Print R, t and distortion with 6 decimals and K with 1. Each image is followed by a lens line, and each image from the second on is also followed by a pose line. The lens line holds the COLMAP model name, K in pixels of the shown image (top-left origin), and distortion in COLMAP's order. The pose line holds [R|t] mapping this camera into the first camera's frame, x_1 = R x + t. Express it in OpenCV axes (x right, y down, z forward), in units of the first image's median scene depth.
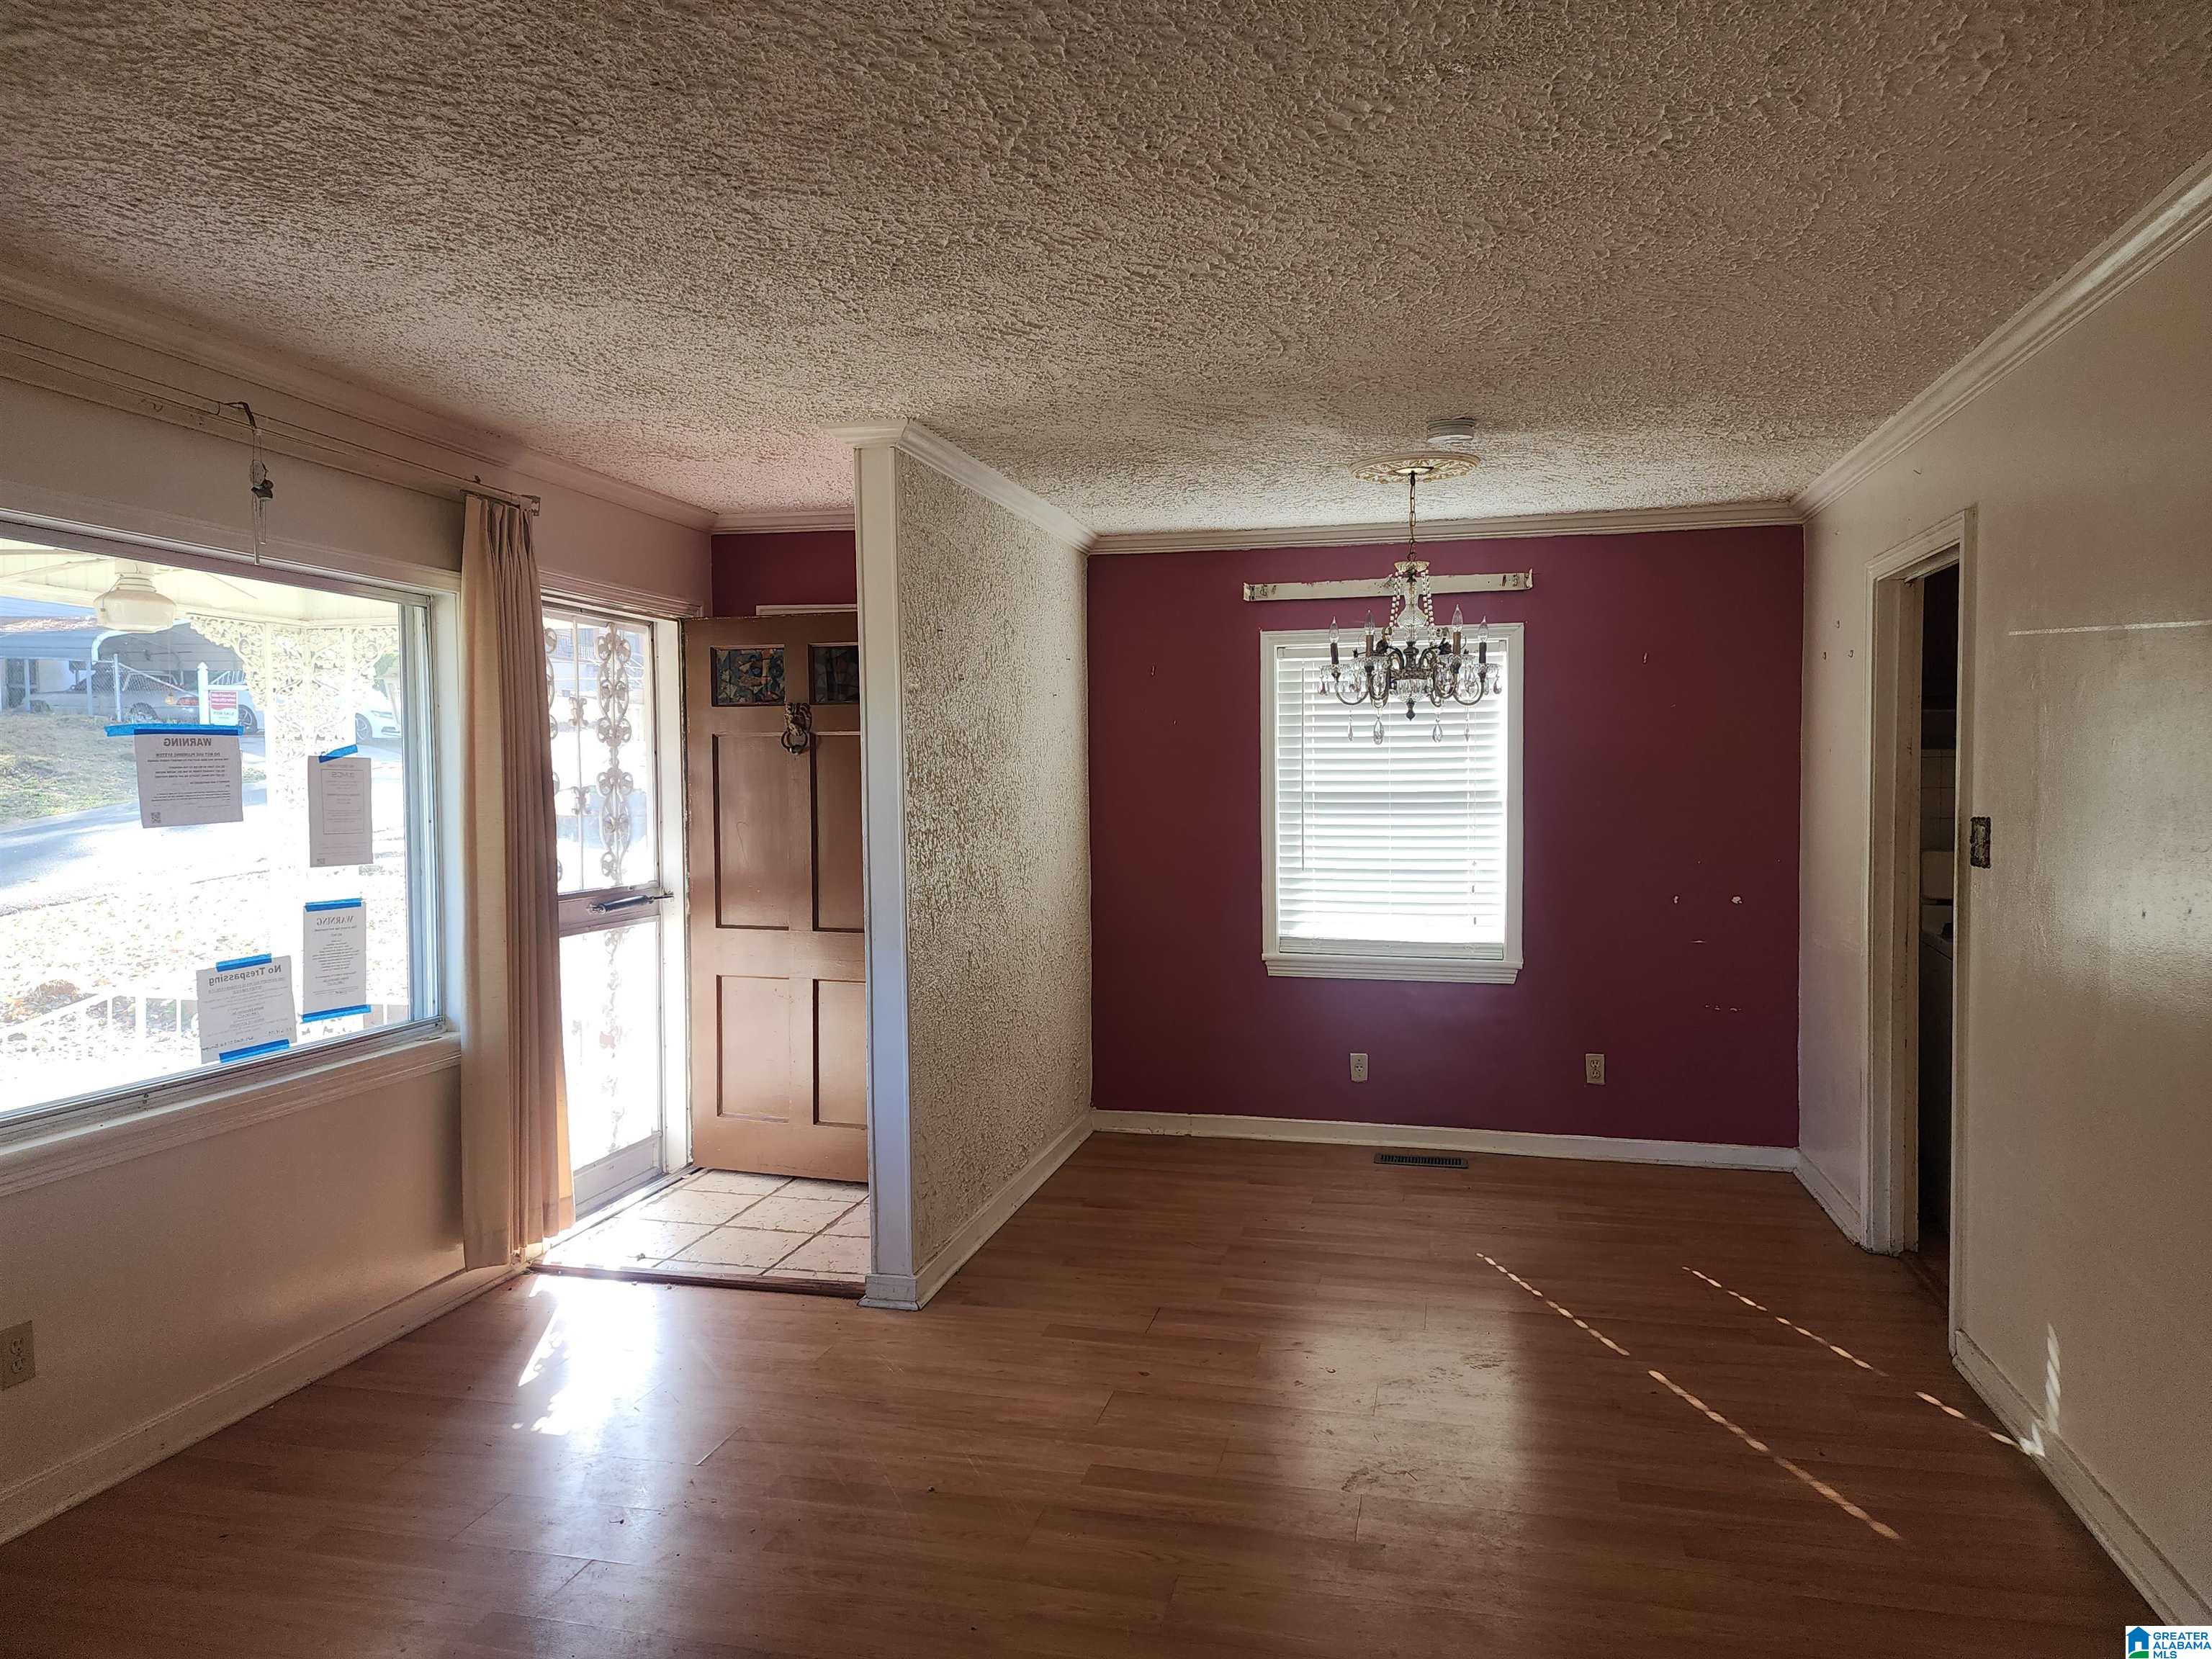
lens RADIAL K [[1460.1, 0, 1106.0], [0, 1460.1, 829.5], [0, 0, 1]] dist [0.067382, -0.066935]
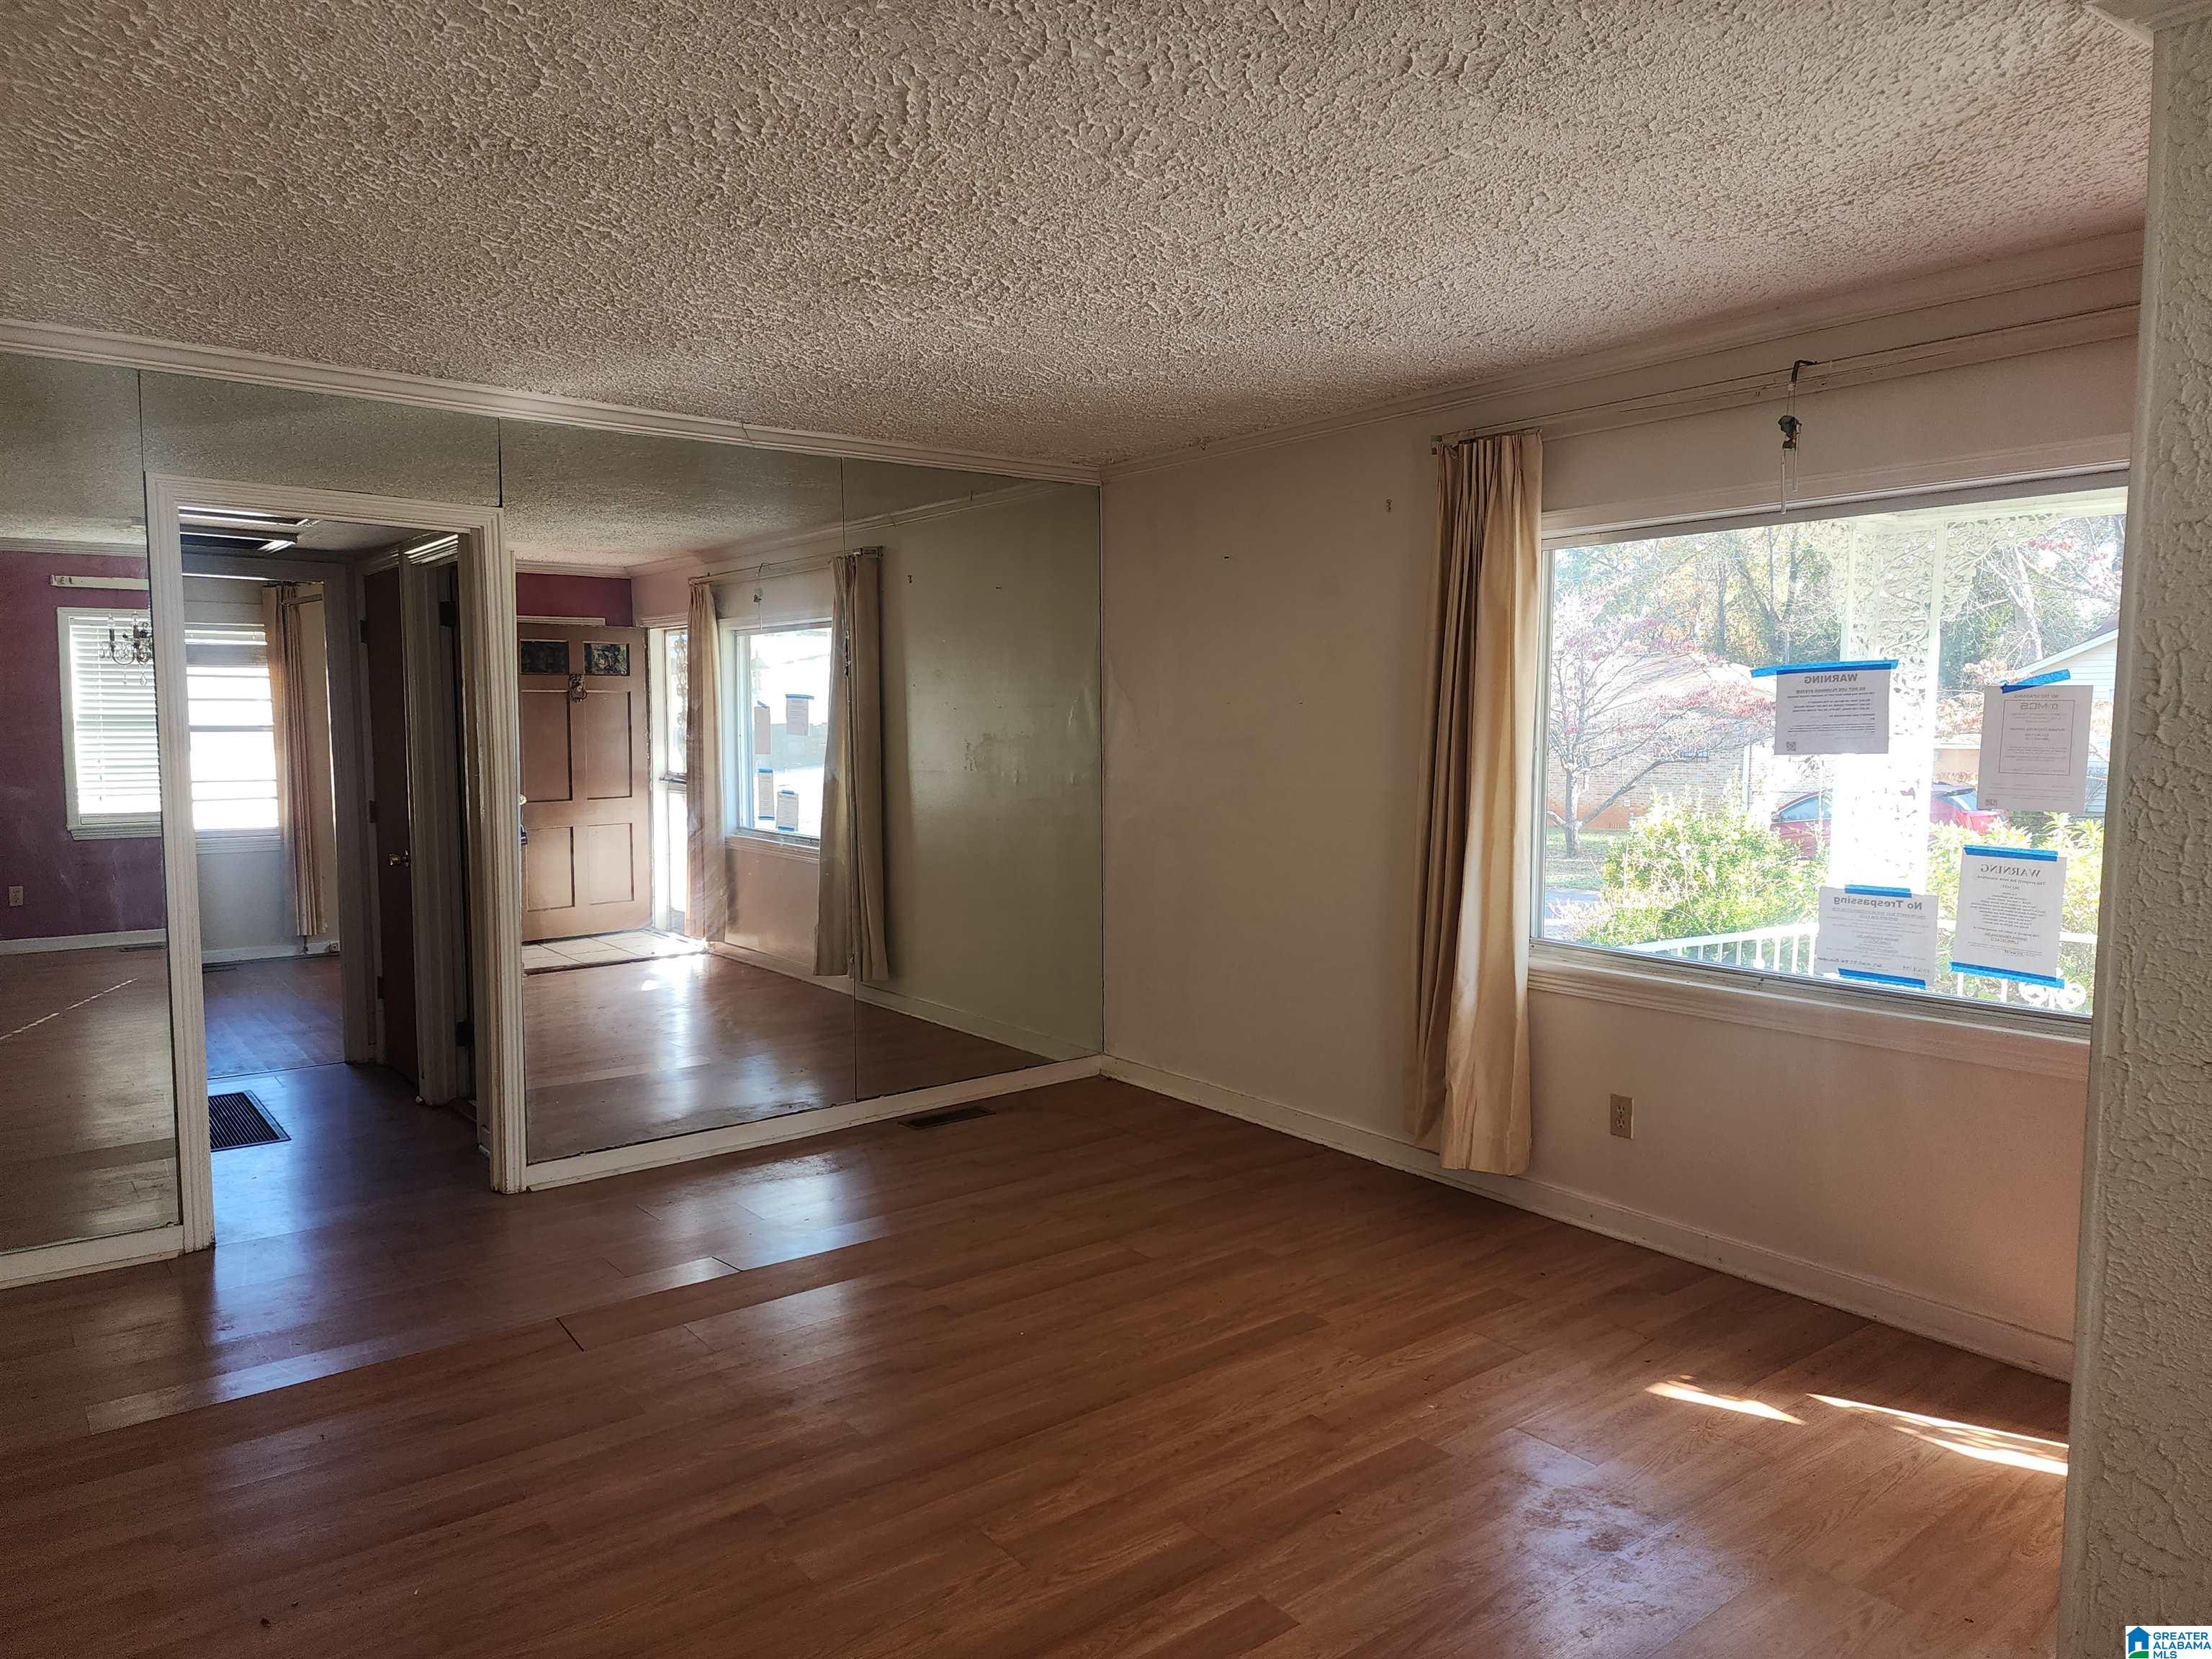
lens RADIAL K [[1460.1, 0, 1106.0], [0, 1460.1, 829.5], [0, 0, 1]] dist [0.067382, -0.066935]
pose [[-0.615453, 0.064785, -0.785507, 0.564244], [-0.021940, 0.994822, 0.099238, -0.043743], [0.787868, 0.078311, -0.610845, 1.227504]]
